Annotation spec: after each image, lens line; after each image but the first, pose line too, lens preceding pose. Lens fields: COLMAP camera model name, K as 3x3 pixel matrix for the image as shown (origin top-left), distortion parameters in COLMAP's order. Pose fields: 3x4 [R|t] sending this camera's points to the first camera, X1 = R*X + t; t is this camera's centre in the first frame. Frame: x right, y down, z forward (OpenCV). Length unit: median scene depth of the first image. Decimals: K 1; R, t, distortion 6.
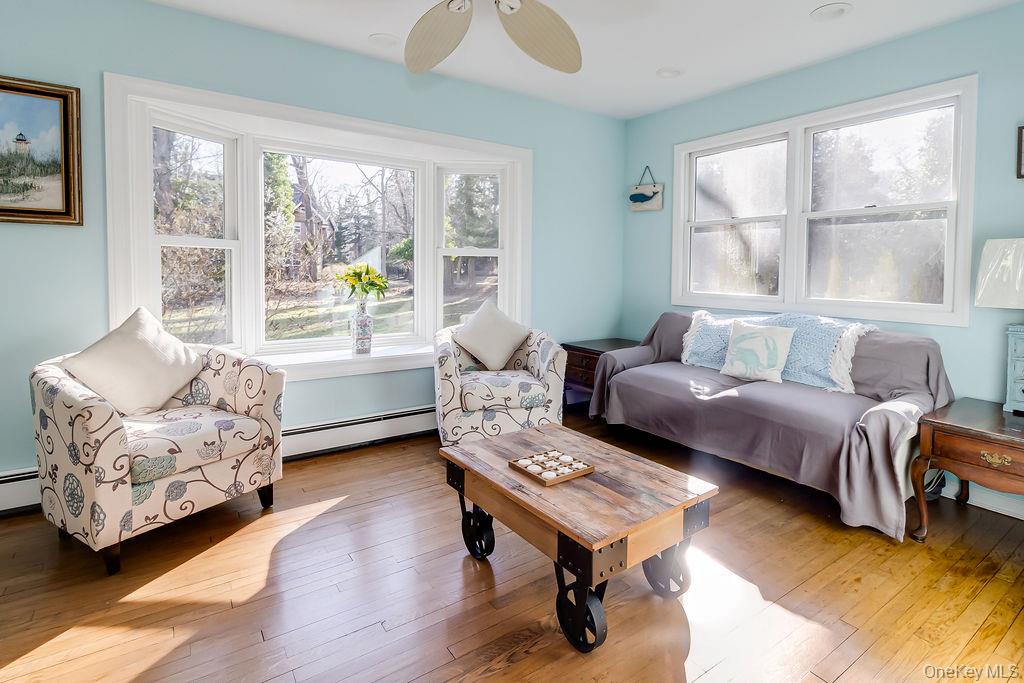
lens RADIAL K [[515.2, 0, 509.8], [0, 515.2, 286.6], [0, 0, 1]] dist [-0.000172, -0.000761]
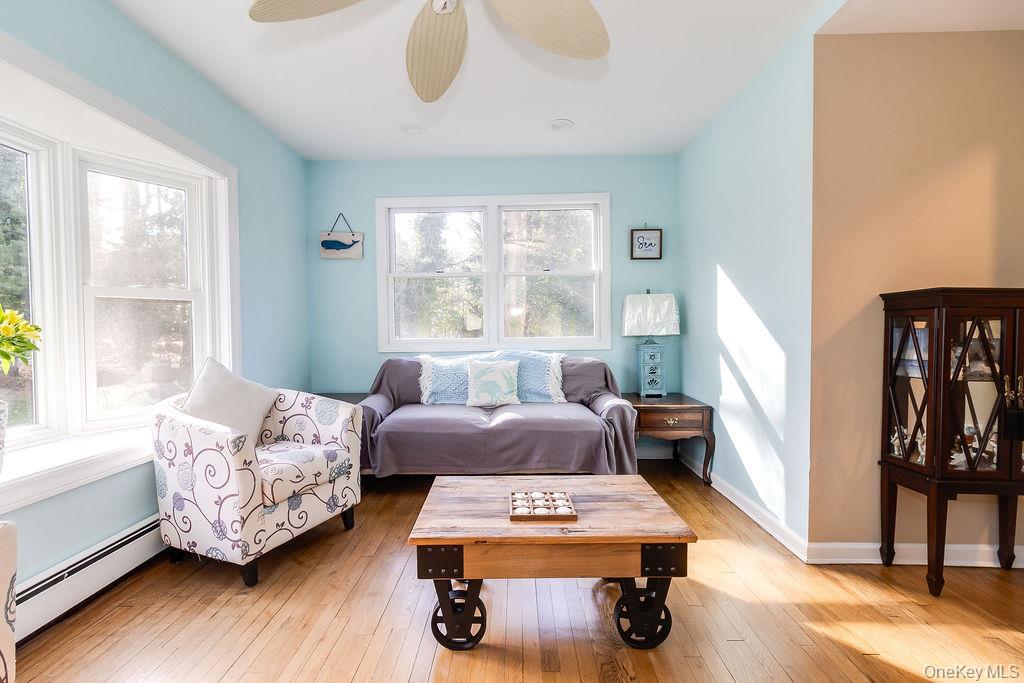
lens RADIAL K [[481.2, 0, 504.4], [0, 481.2, 340.3], [0, 0, 1]] dist [0.000615, -0.000233]
pose [[0.587093, -0.036320, 0.808705, -0.432734], [0.045225, 0.998904, 0.012030, 0.013975], [-0.808255, 0.029511, 0.588092, 0.321368]]
